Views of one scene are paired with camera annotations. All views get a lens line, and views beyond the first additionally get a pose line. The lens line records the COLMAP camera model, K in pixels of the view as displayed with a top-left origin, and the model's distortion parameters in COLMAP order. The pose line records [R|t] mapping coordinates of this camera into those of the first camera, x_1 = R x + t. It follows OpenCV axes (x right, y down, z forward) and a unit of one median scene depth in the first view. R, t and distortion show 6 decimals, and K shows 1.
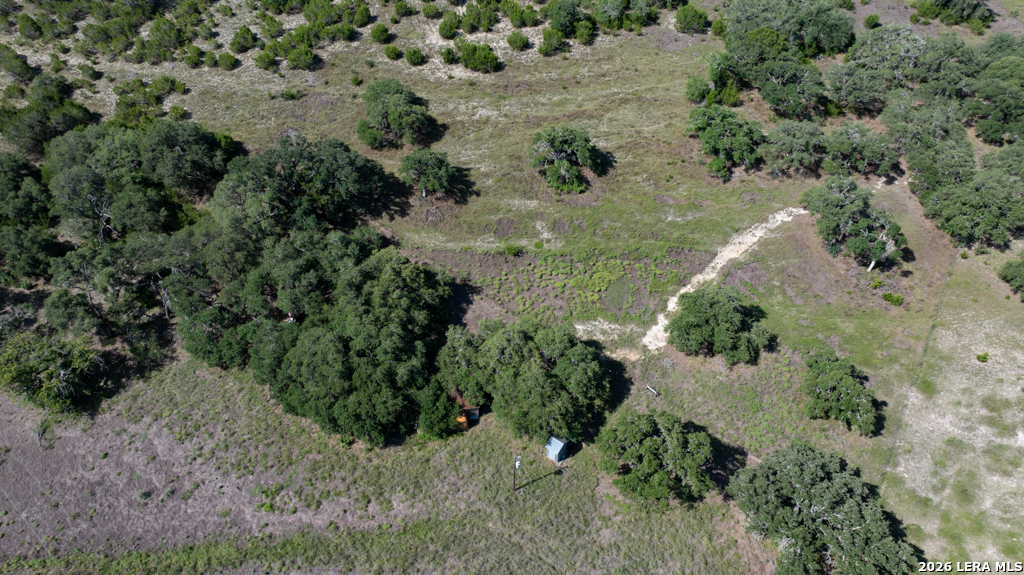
lens RADIAL K [[719.2, 0, 507.3], [0, 719.2, 269.0], [0, 0, 1]] dist [-0.055461, 0.076277]
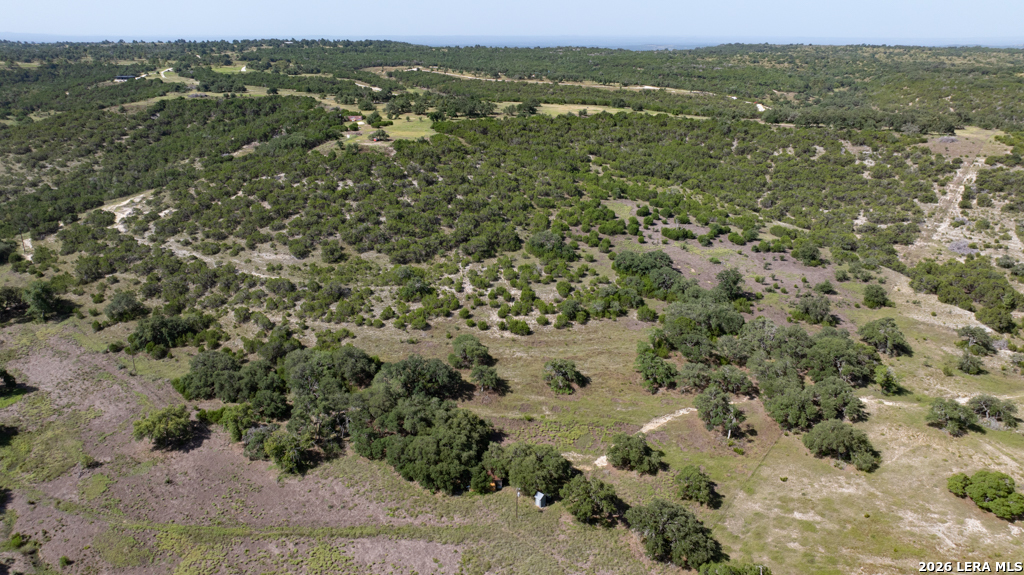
lens RADIAL K [[719.2, 0, 507.3], [0, 719.2, 269.0], [0, 0, 1]] dist [-0.055461, 0.076277]
pose [[0.995433, 0.031068, -0.090267, 0.102046], [-0.067601, 0.897050, -0.436727, 0.411103], [0.067406, 0.440835, 0.895054, -0.760025]]
